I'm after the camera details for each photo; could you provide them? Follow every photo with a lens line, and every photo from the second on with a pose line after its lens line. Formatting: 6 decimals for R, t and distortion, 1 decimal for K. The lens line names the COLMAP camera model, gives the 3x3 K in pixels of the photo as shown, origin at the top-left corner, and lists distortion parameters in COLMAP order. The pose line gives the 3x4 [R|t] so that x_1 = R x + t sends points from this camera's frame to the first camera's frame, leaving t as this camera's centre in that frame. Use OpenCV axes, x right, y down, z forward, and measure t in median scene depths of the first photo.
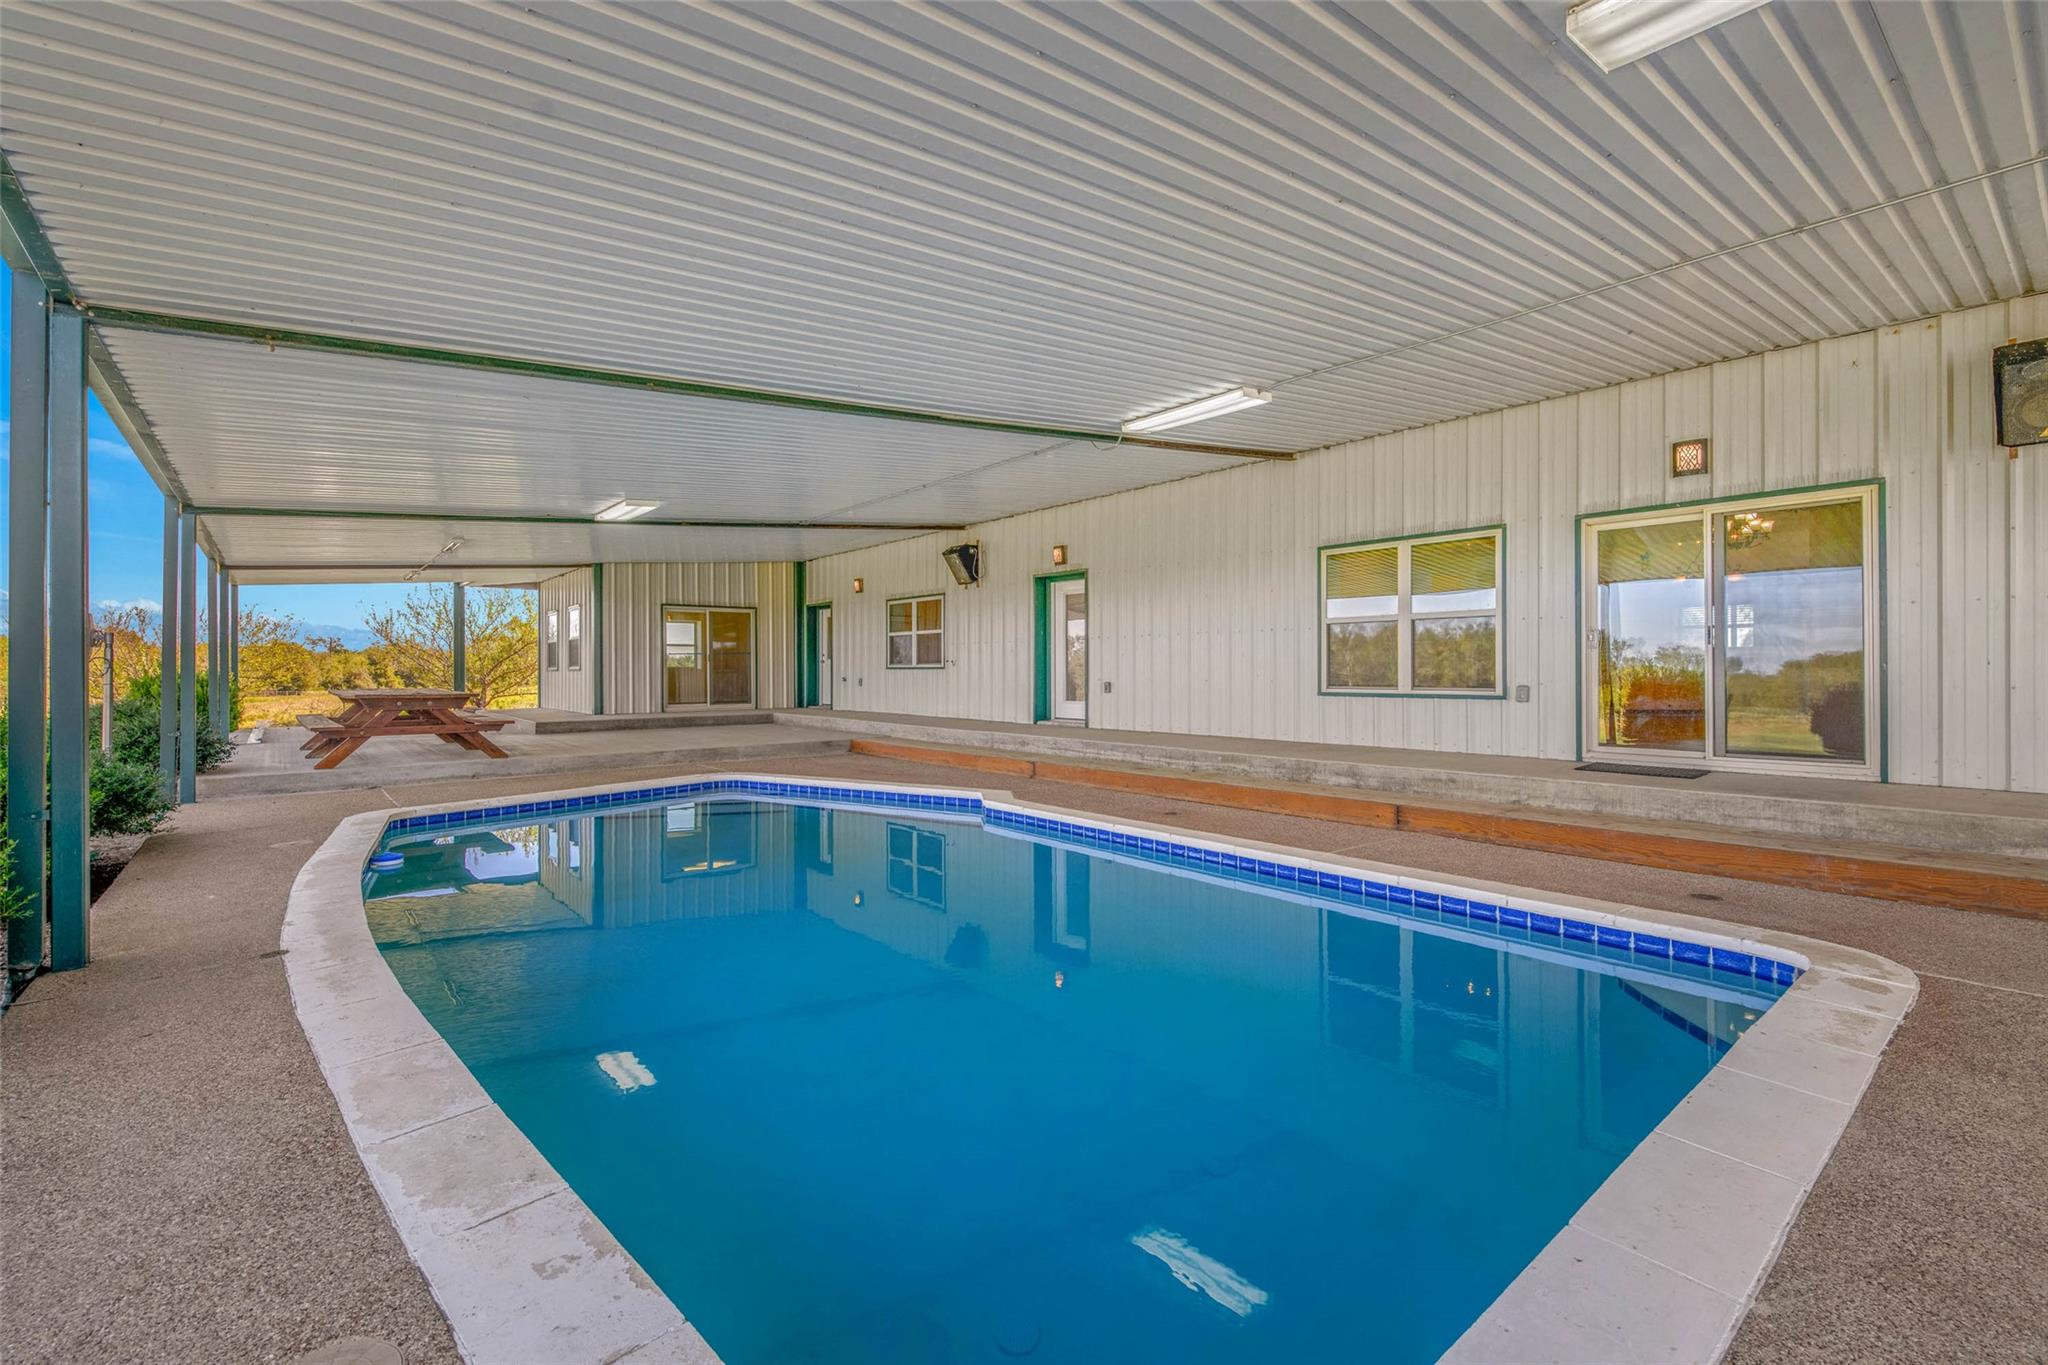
lens RADIAL K [[898.9, 0, 1032.1], [0, 898.9, 670.4], [0, 0, 1]] dist [0.009417, -0.002710]
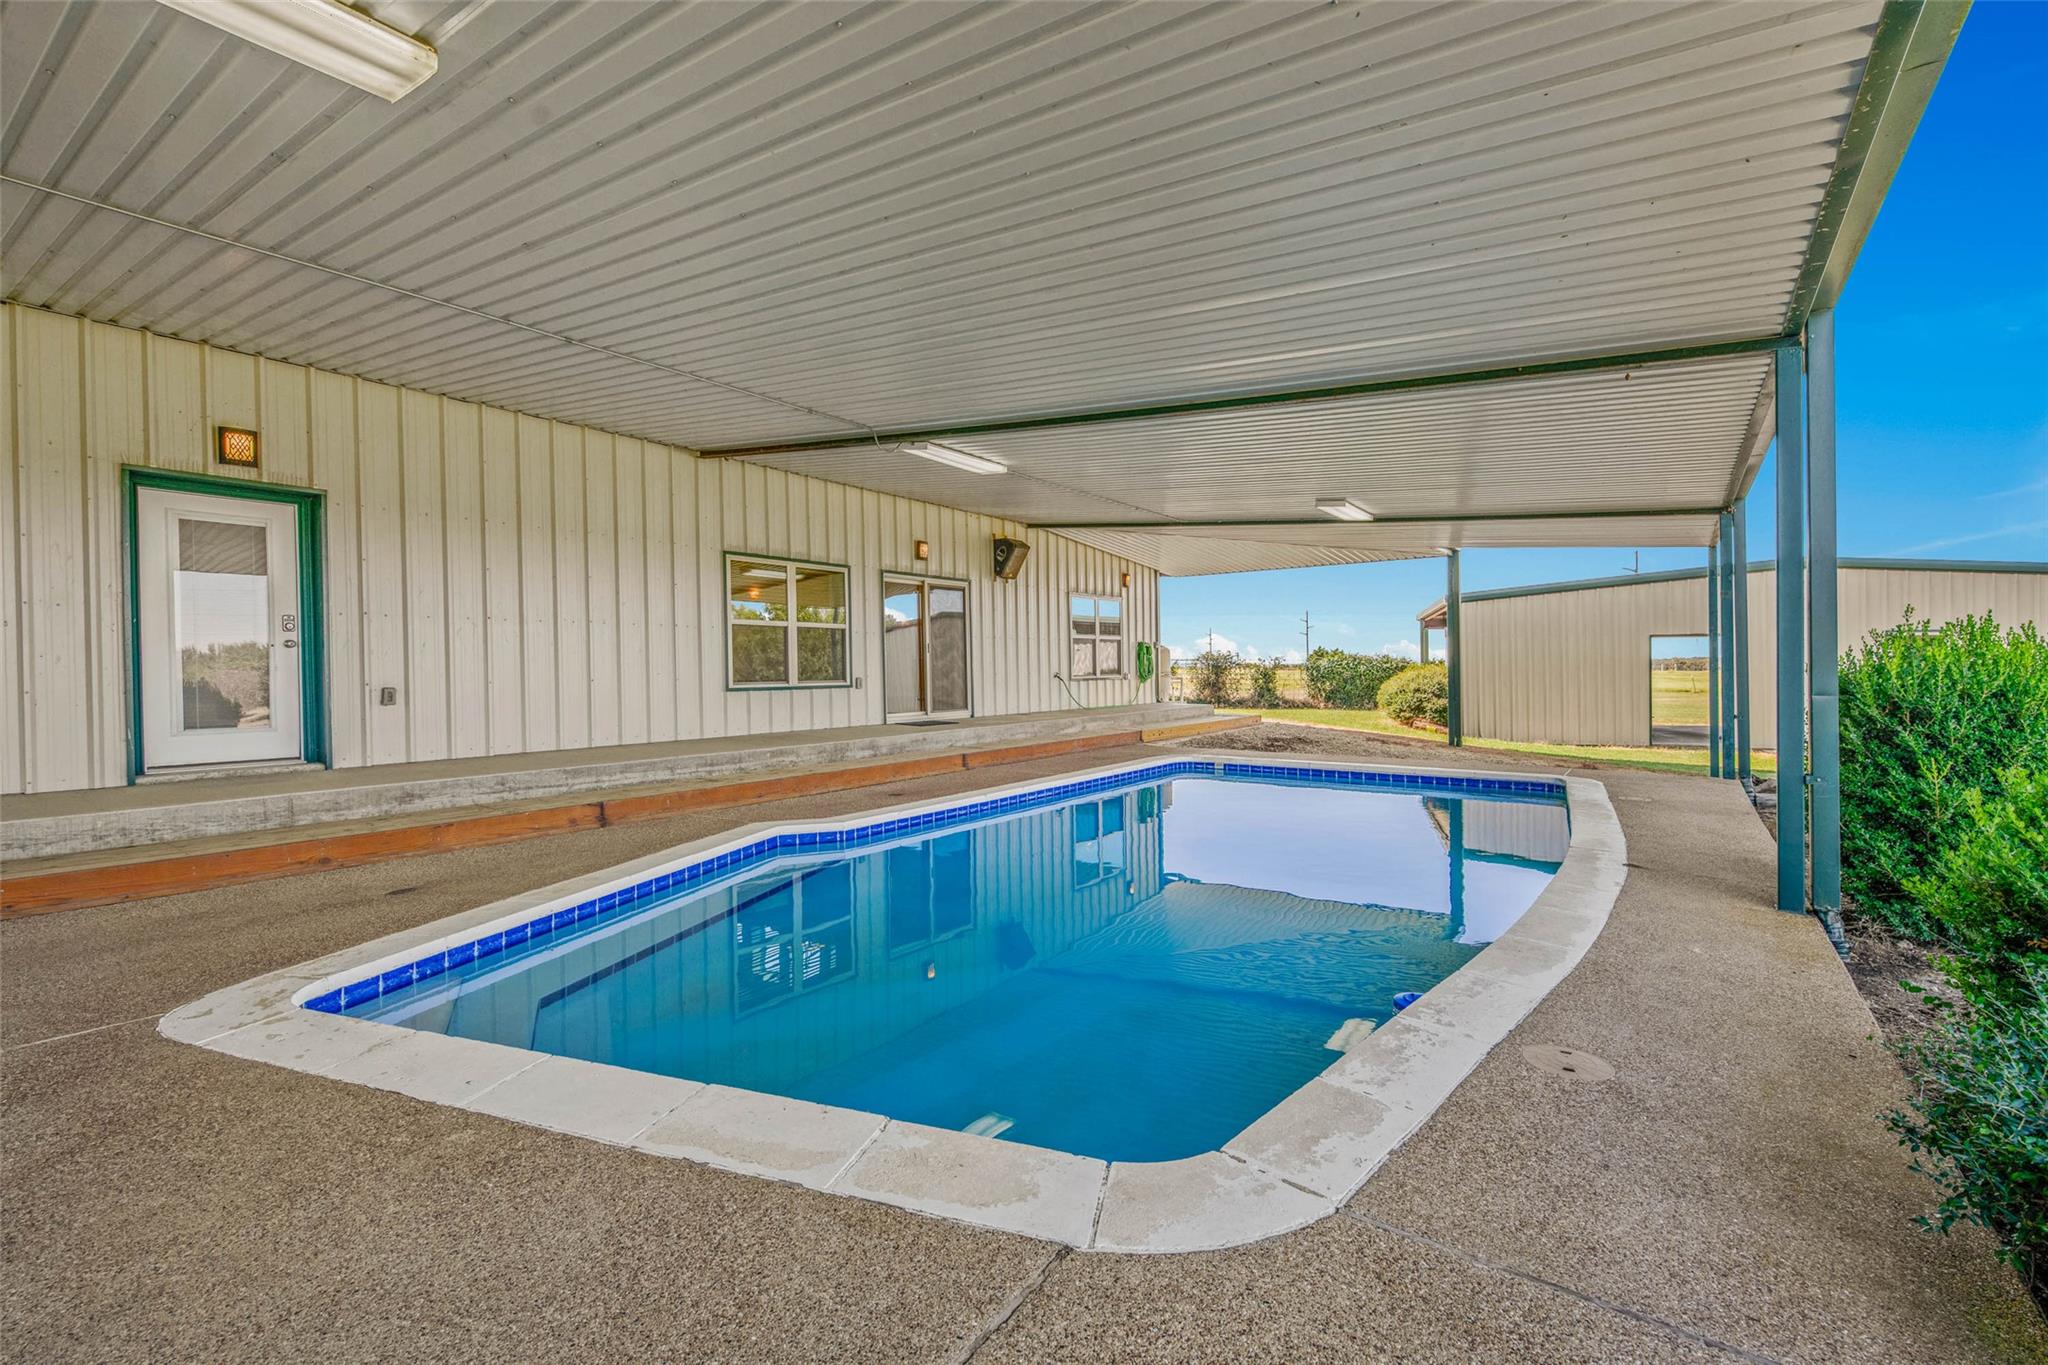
lens RADIAL K [[898.9, 0, 1022.5], [0, 898.9, 674.7], [0, 0, 1]] dist [0.009417, -0.002710]
pose [[-0.249116, -0.003246, 0.968468, -0.804035], [0.008568, 0.999948, 0.005555, 0.005118], [-0.968436, 0.009682, -0.249075, 0.941609]]
